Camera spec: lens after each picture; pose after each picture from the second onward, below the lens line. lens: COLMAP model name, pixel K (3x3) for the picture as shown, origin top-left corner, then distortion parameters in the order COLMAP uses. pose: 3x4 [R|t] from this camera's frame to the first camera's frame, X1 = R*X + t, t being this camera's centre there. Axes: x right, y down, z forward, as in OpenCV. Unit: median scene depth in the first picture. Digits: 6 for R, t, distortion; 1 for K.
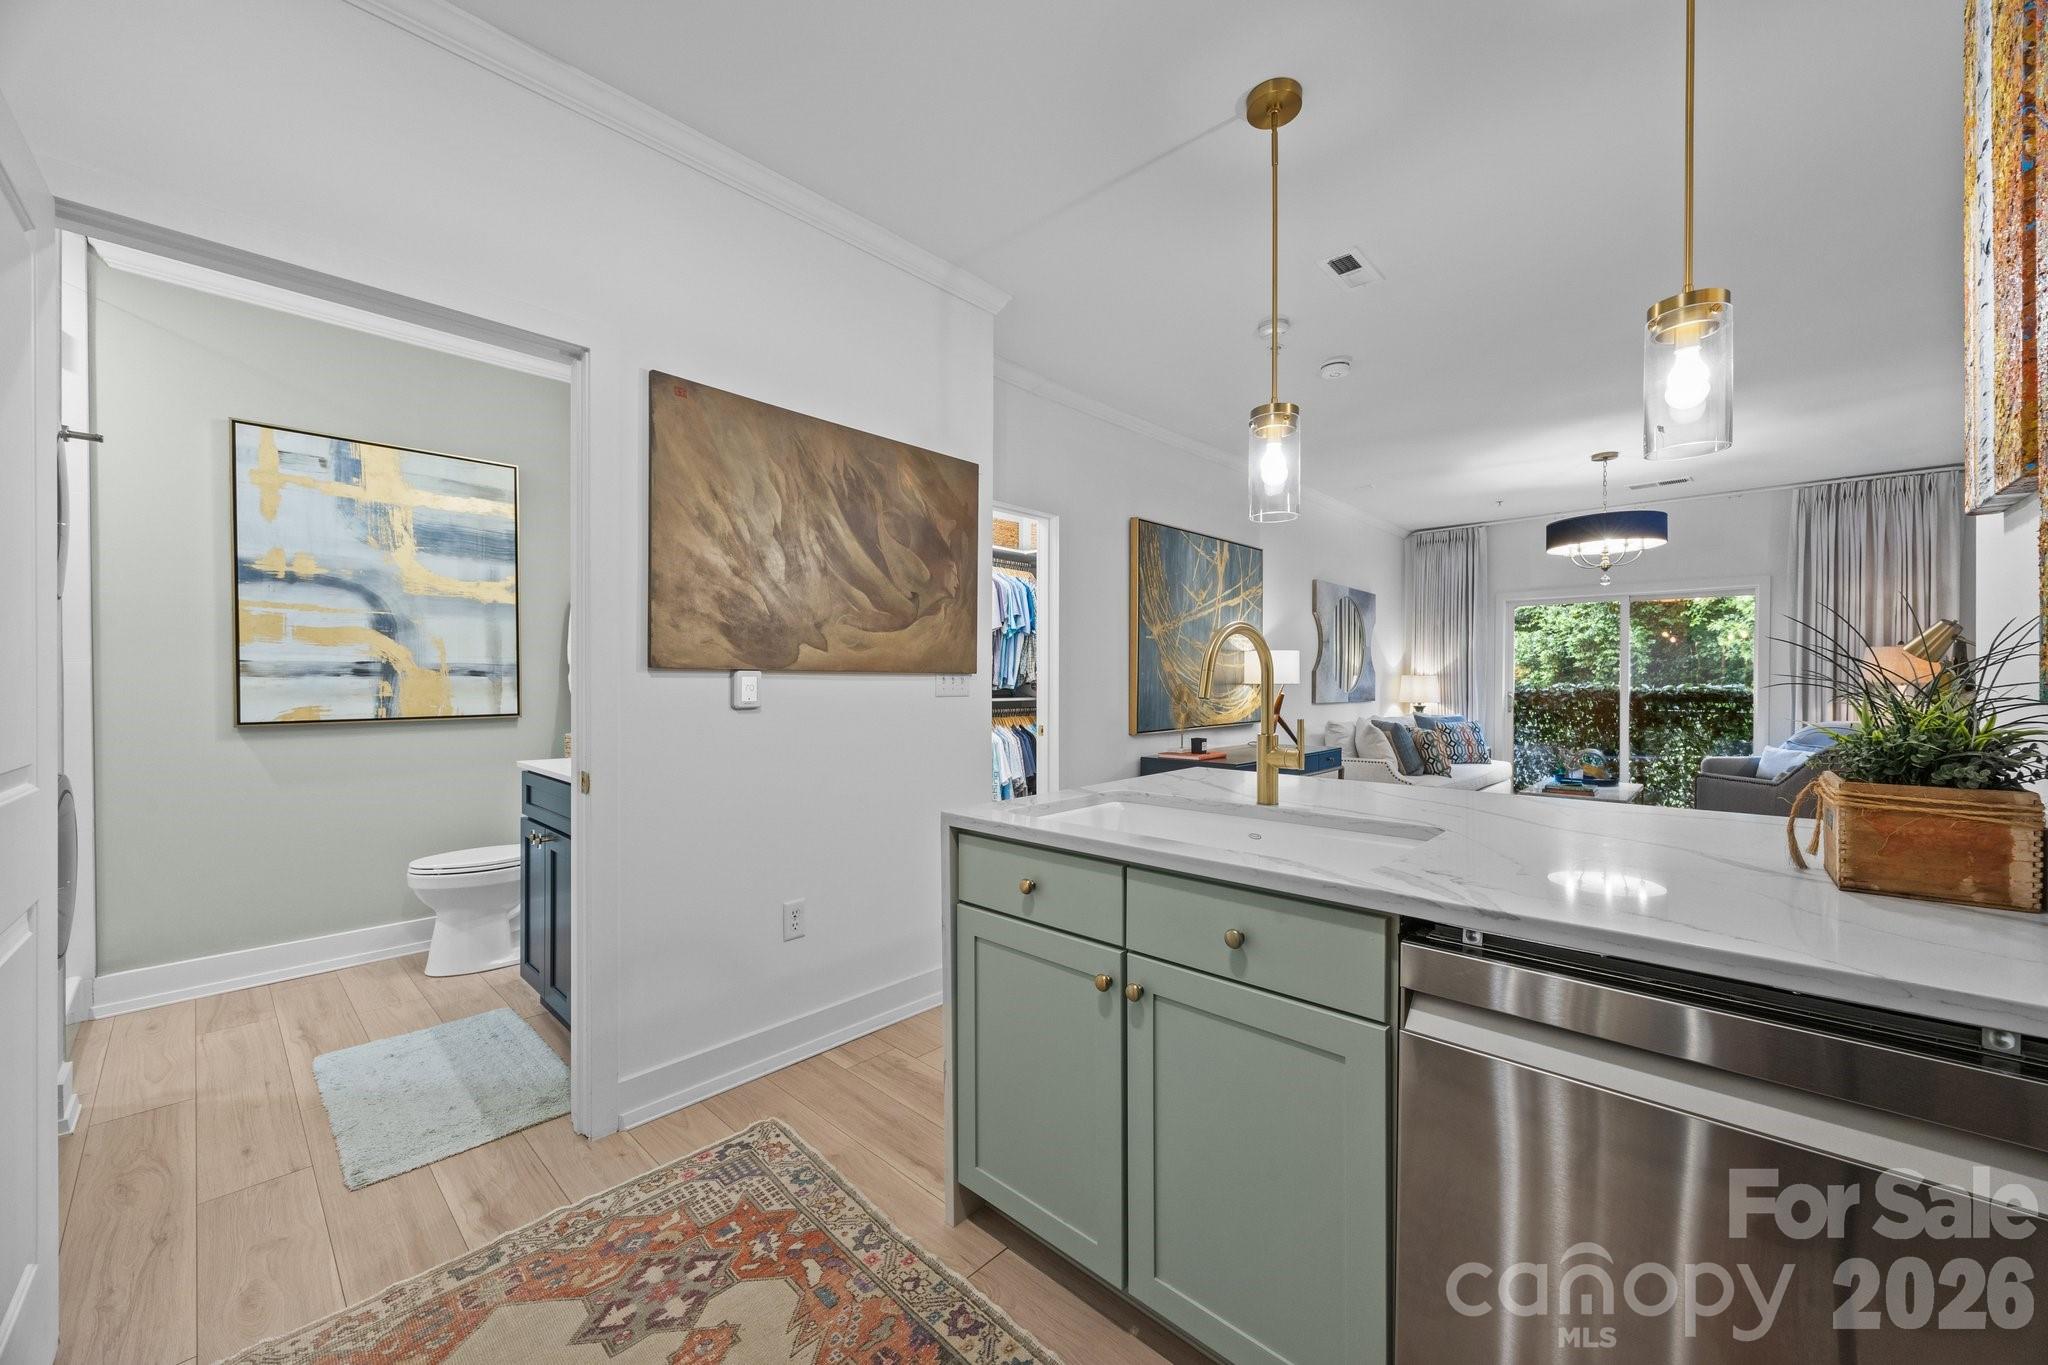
lens RADIAL K [[783.6, 0, 1018.5], [0, 783.6, 680.1], [0, 0, 1]] dist [-0.002227, 0.000449]
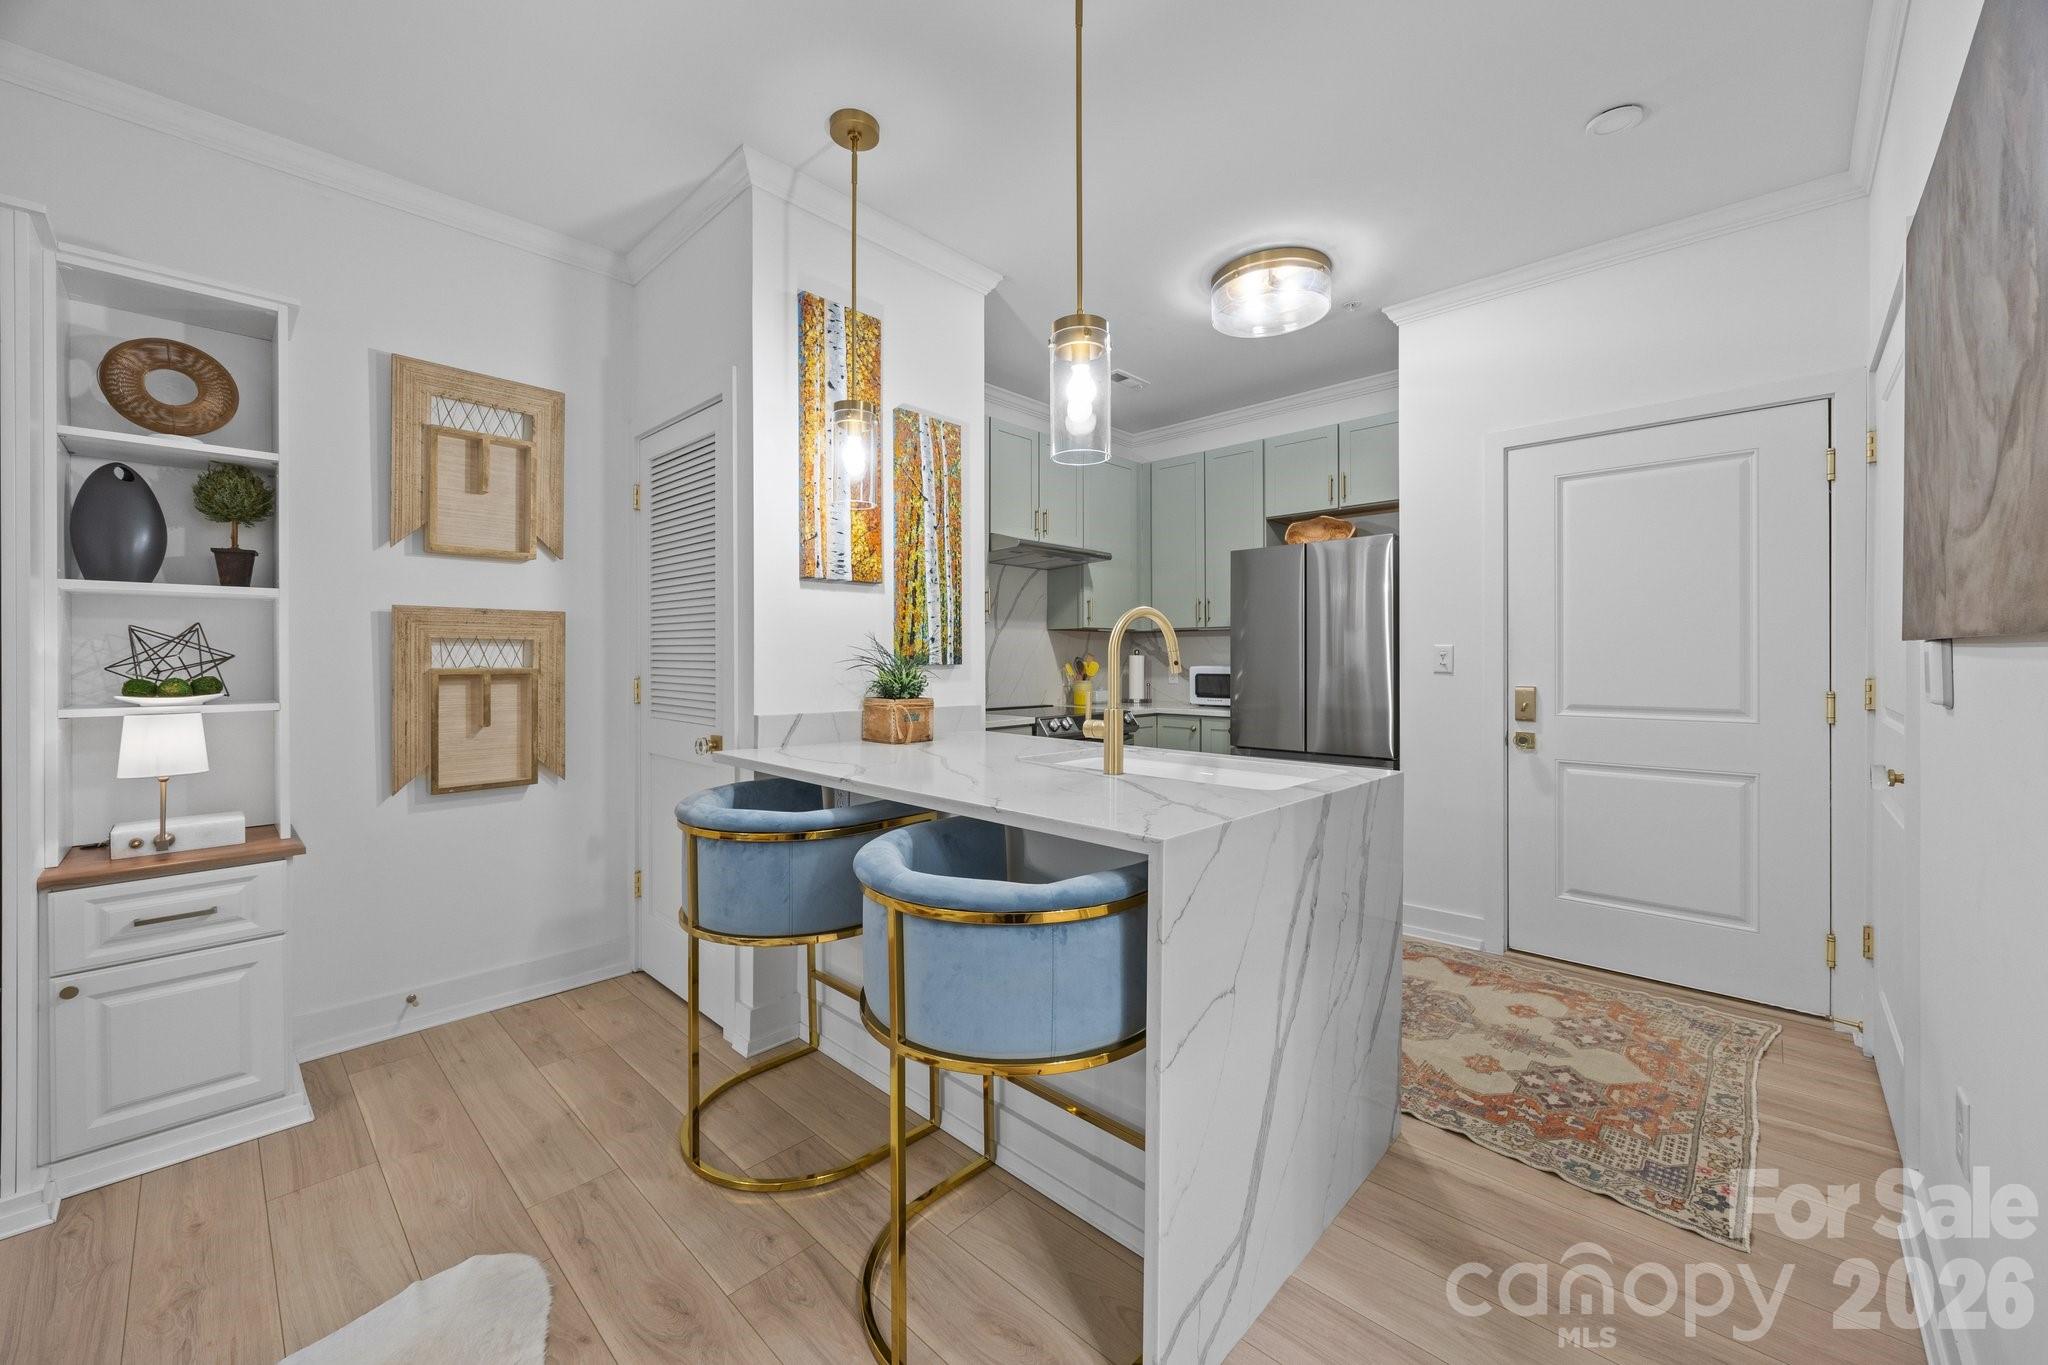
lens RADIAL K [[783.6, 0, 1019.2], [0, 783.6, 667.8], [0, 0, 1]] dist [-0.002227, 0.000449]
pose [[-0.999961, -0.000624, 0.008810, 0.347845], [-0.000565, 0.999977, 0.006740, 0.003647], [-0.008814, 0.006734, -0.999938, 1.636639]]
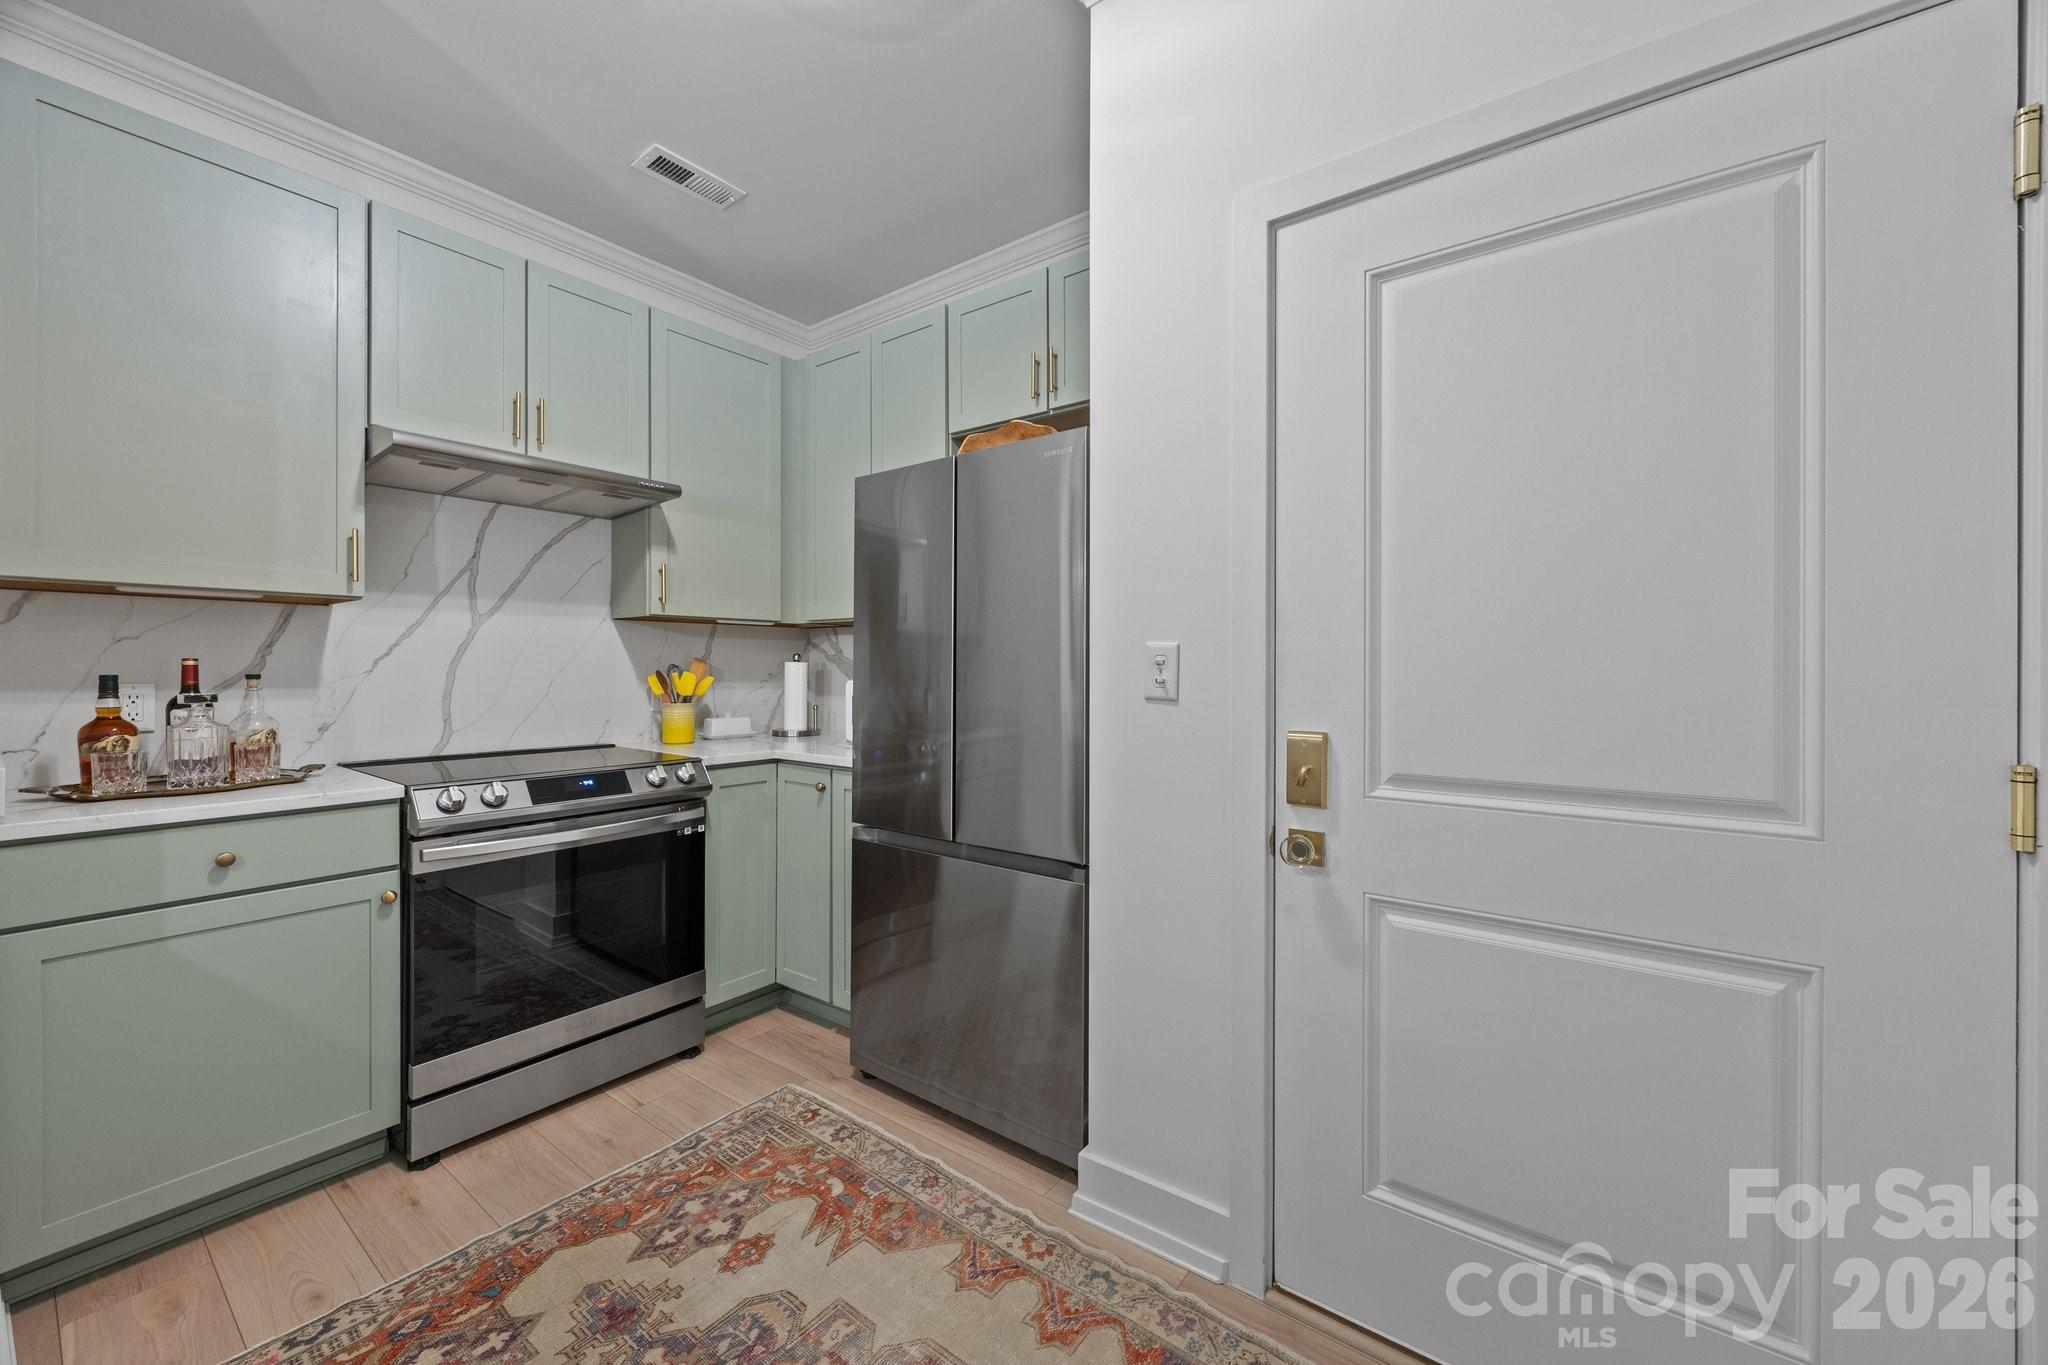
lens RADIAL K [[783.6, 0, 1019.8], [0, 783.6, 676.5], [0, 0, 1]] dist [-0.002227, 0.000449]
pose [[-0.994330, -0.003295, -0.106288, -0.230432], [-0.004208, 0.999956, 0.008373, -0.003779], [0.106256, 0.008773, -0.994300, 0.861425]]
